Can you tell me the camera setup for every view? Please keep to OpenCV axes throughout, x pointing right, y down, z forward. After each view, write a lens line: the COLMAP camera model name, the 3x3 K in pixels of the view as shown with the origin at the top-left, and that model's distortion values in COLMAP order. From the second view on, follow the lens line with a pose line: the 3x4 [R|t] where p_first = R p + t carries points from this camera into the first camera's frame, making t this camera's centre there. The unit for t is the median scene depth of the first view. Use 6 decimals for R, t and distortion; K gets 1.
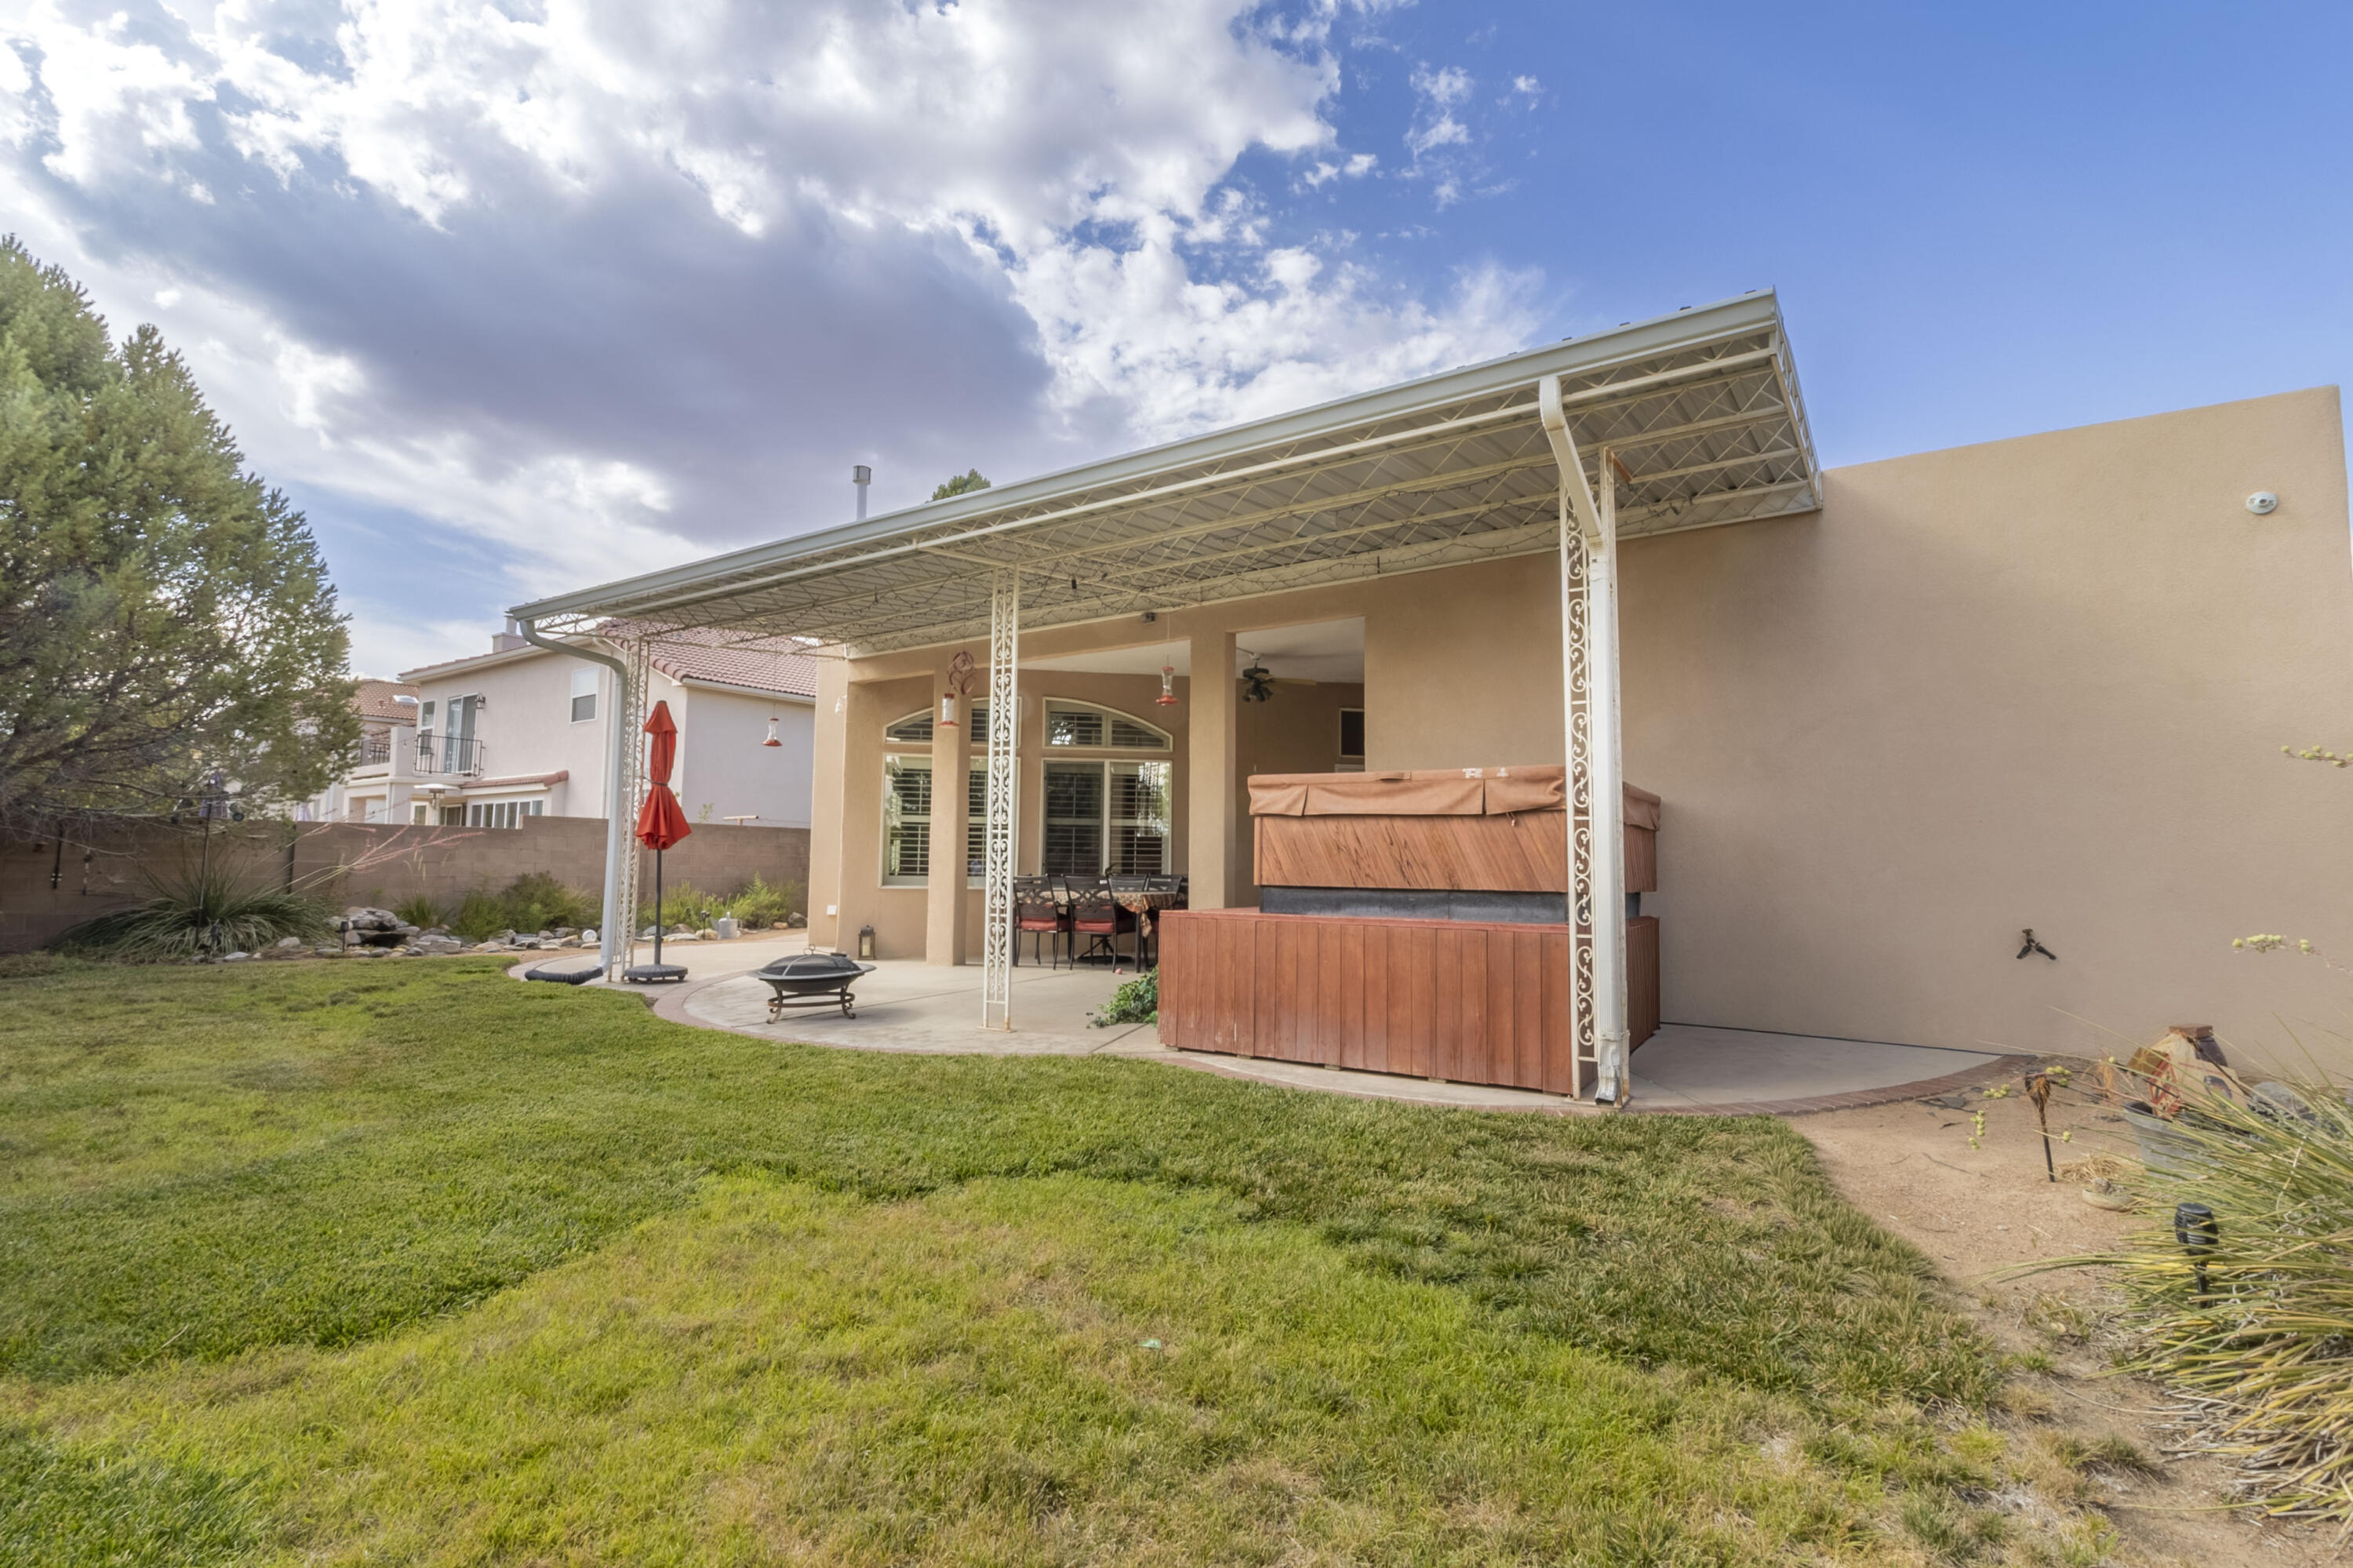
lens RADIAL K [[1090.1, 0, 1217.7], [0, 1090.1, 783.4], [0, 0, 1]] dist [-0.001392, -0.000370]
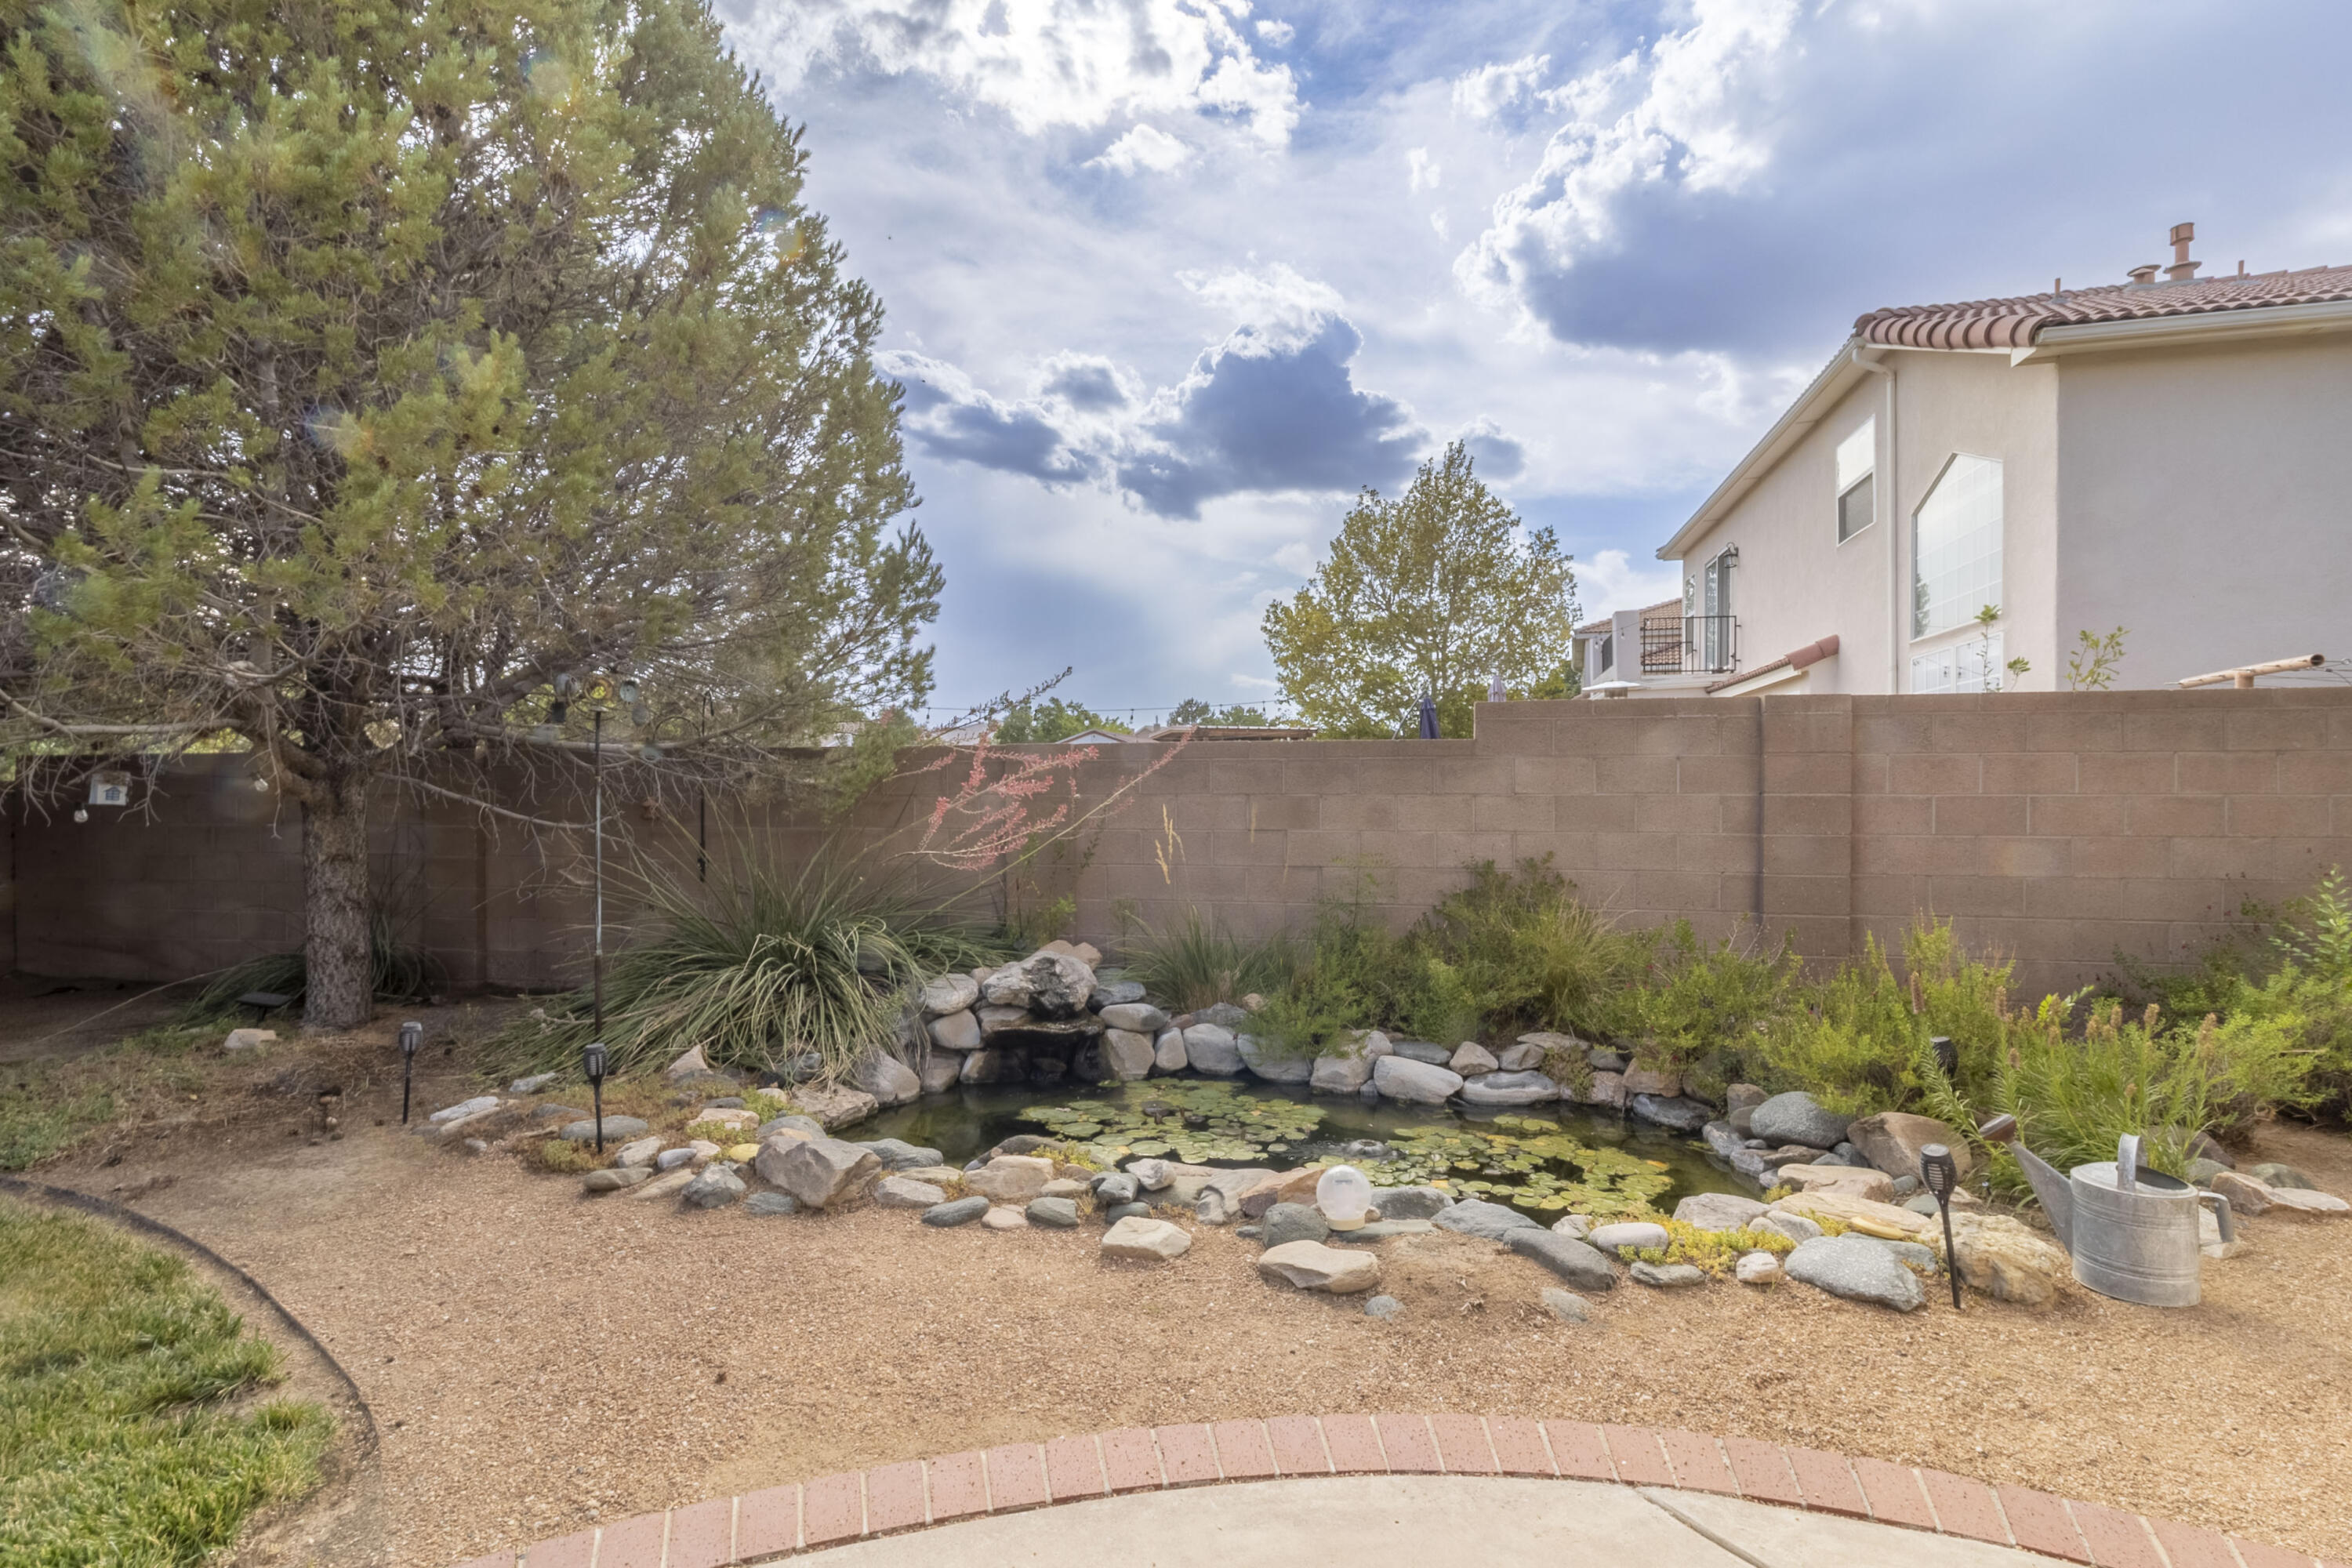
lens RADIAL K [[1089.5, 0, 1171.9], [0, 1089.5, 800.6], [0, 0, 1]] dist [0.000101, 0.000057]
pose [[0.353949, -0.004759, -0.935253, -0.372026], [0.079806, 0.996494, 0.025133, 0.050859], [0.931854, -0.083535, 0.353088, 0.875002]]
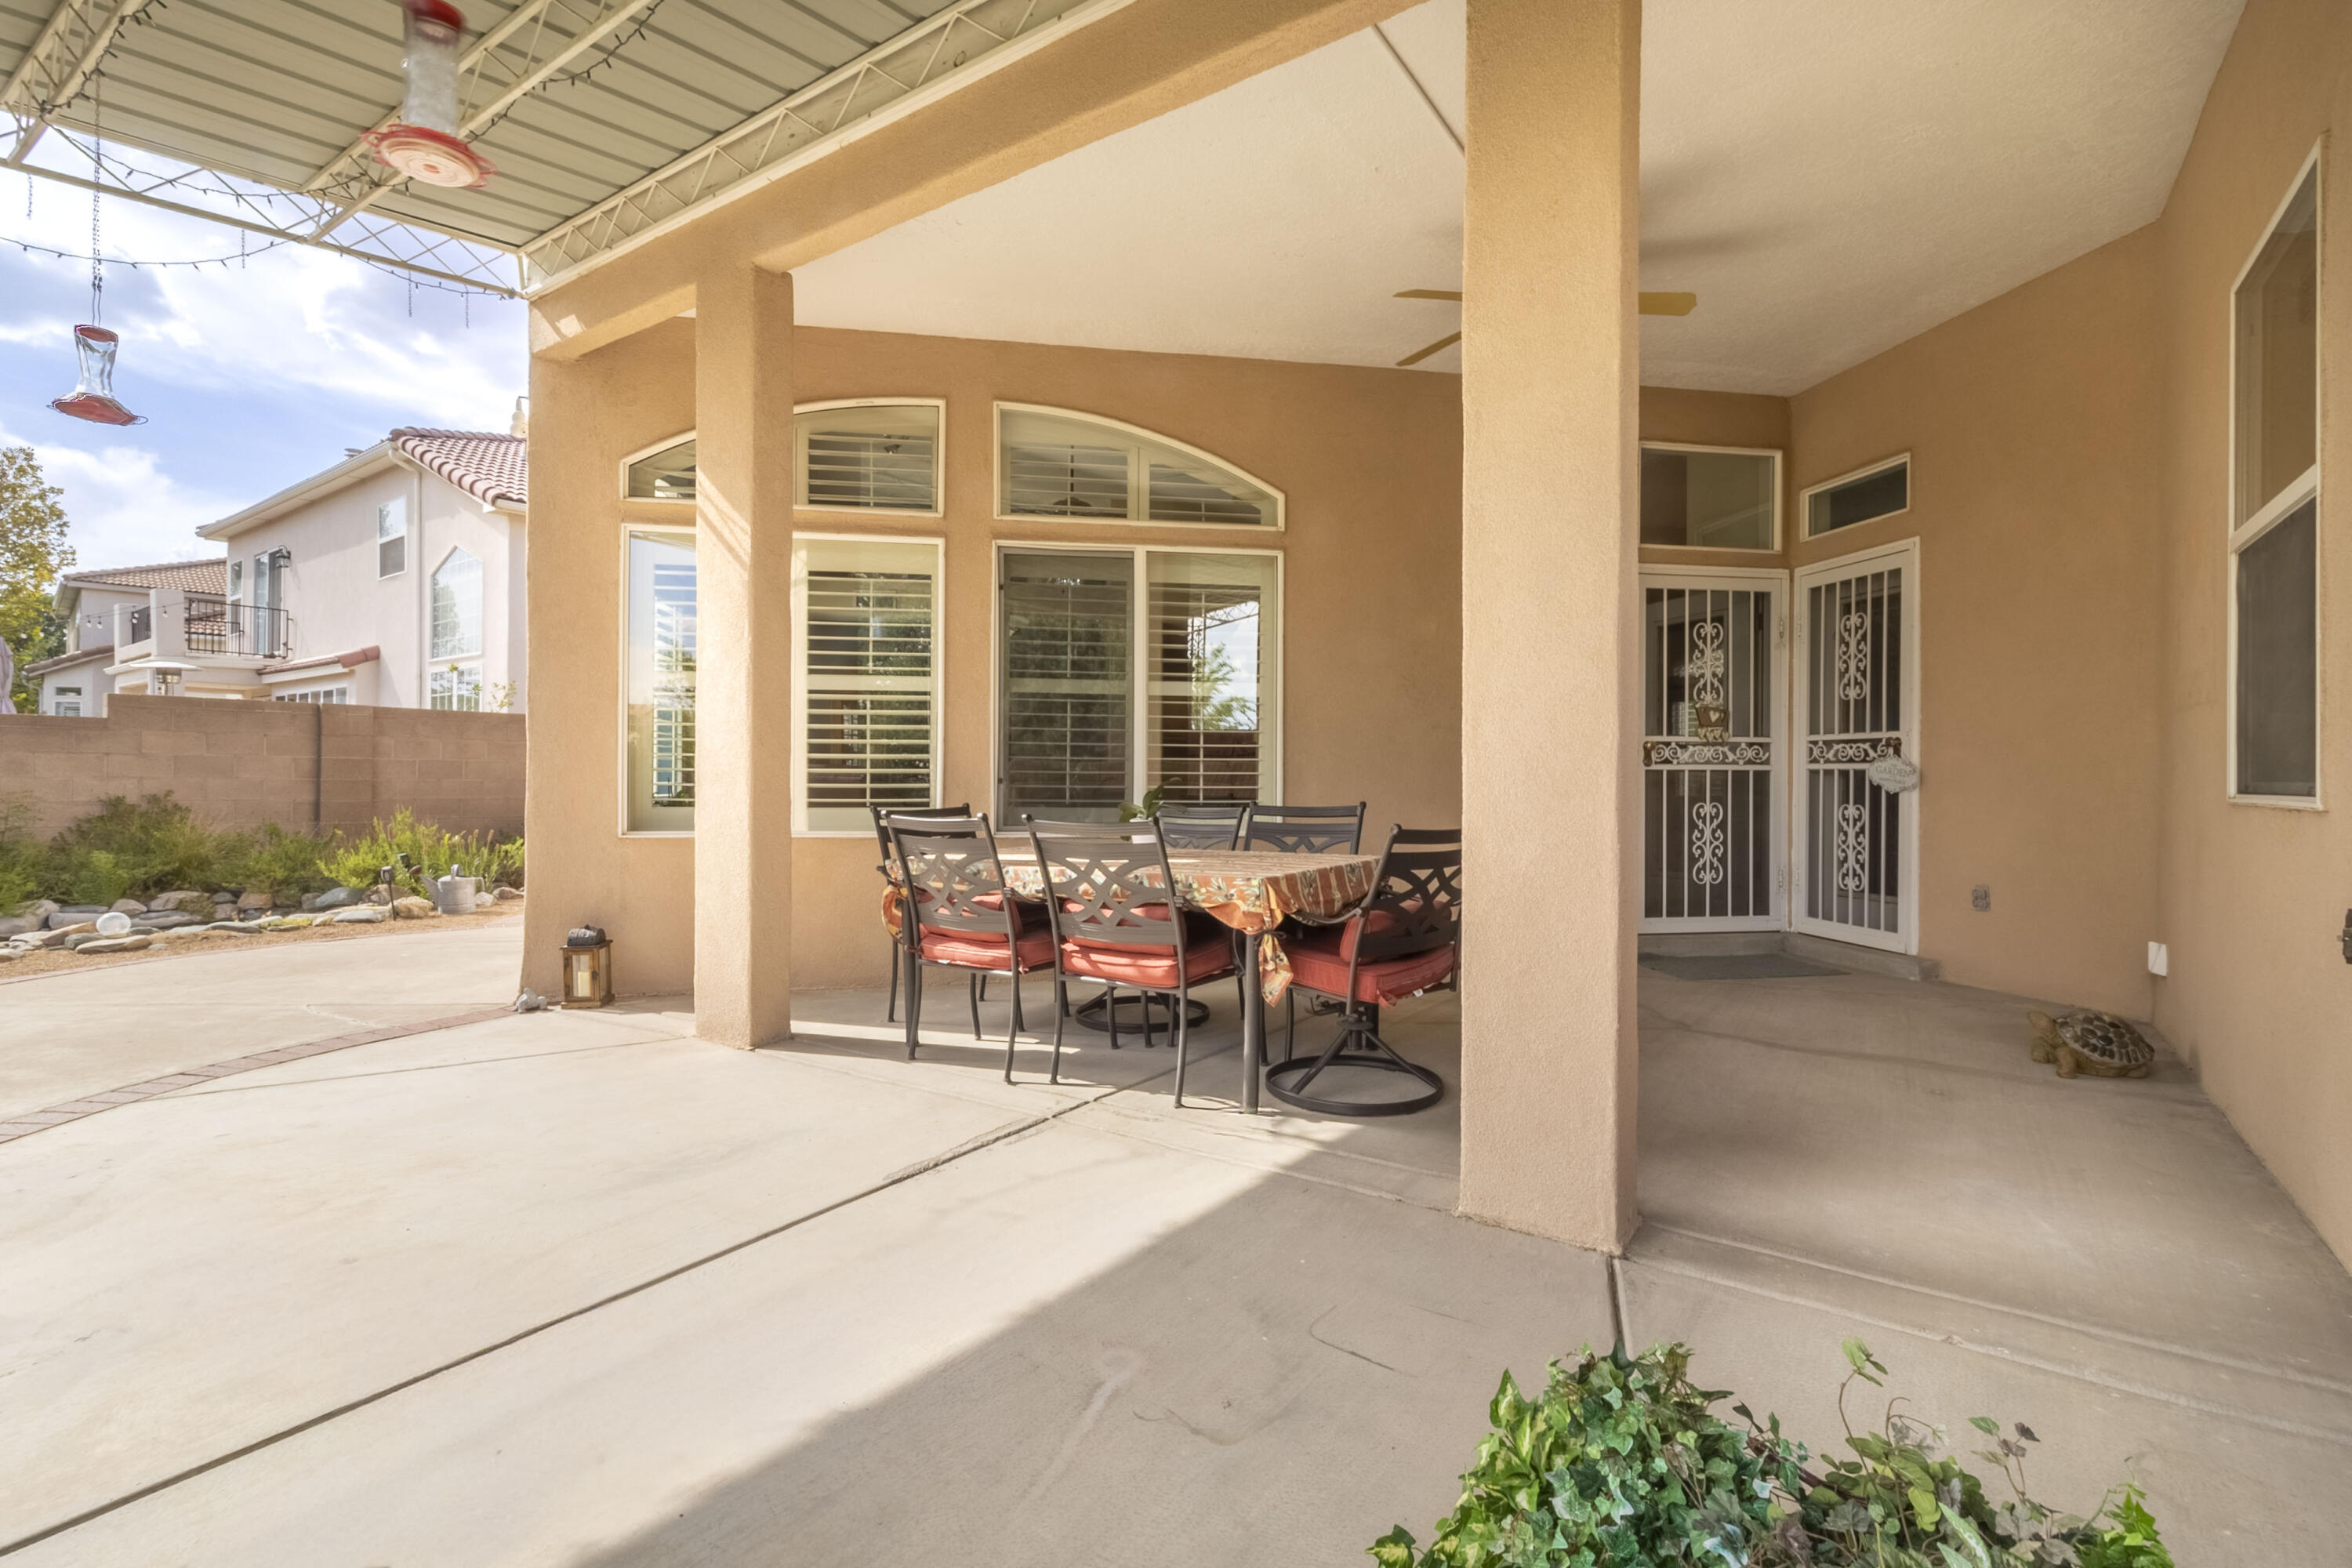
lens RADIAL K [[1089.6, 0, 1217.1], [0, 1089.6, 783.4], [0, 0, 1]] dist [-0.001392, -0.000370]
pose [[0.999880, -0.000957, -0.015436, -0.057909], [0.002251, 0.996464, 0.083988, 0.033647], [0.015301, -0.084013, 0.996347, 0.500810]]
